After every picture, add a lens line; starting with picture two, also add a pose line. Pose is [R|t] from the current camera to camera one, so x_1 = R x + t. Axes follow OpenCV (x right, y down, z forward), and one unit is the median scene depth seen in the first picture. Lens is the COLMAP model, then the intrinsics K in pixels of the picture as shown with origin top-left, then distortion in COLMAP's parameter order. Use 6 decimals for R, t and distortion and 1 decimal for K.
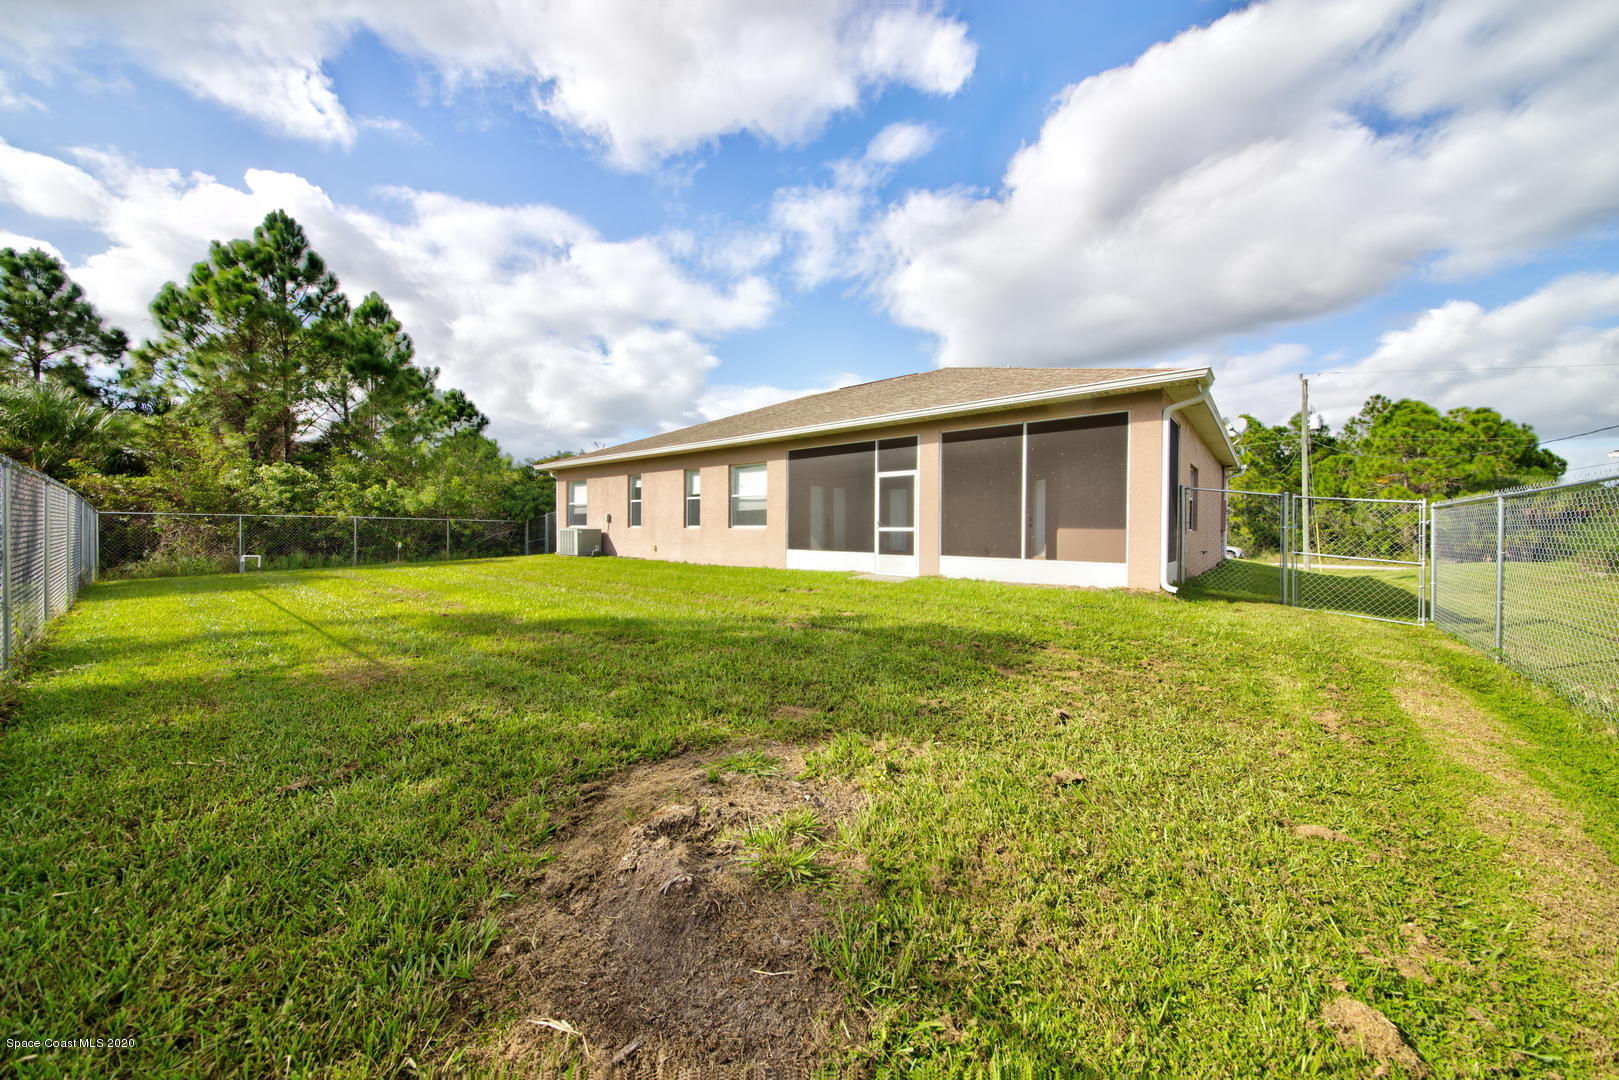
lens RADIAL K [[570.5, 0, 810.7], [0, 570.5, 543.8], [0, 0, 1]] dist [0.058238, -0.024735]
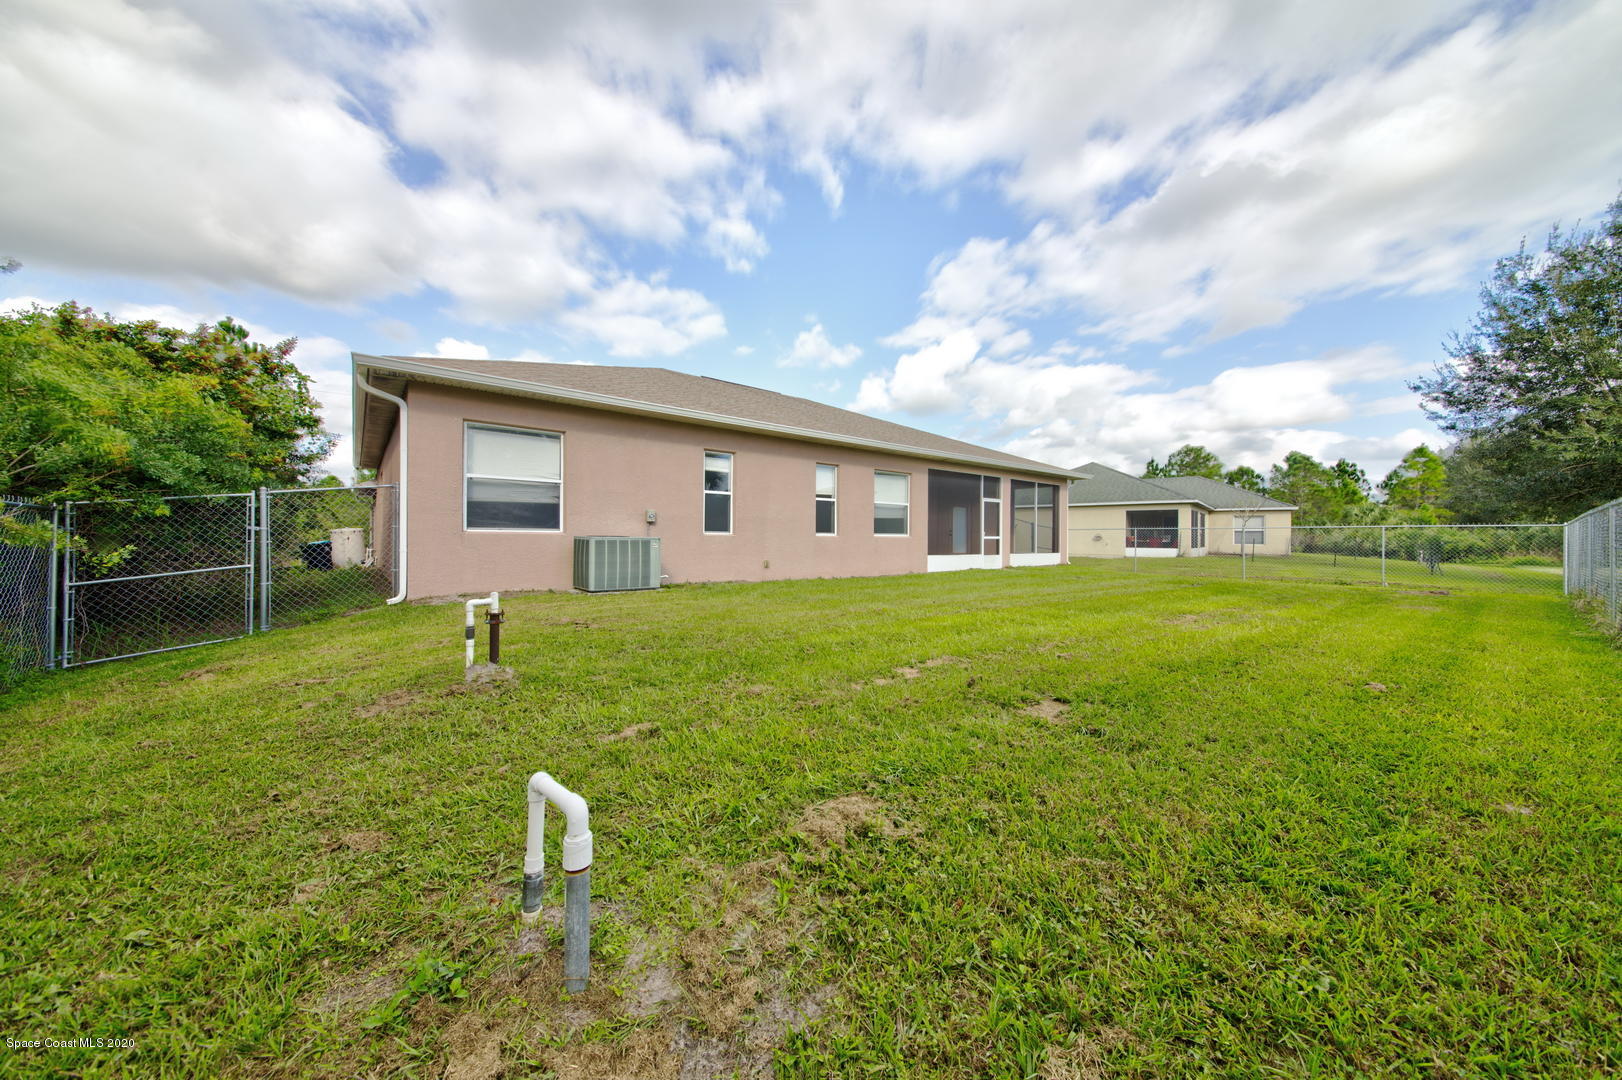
lens RADIAL K [[571.5, 0, 812.2], [0, 571.5, 543.8], [0, 0, 1]] dist [0.058238, -0.024735]
pose [[0.167133, -0.020867, 0.985713, -1.222065], [0.014100, 0.999724, 0.018773, -0.037886], [-0.985833, 0.010761, 0.167382, 1.054606]]
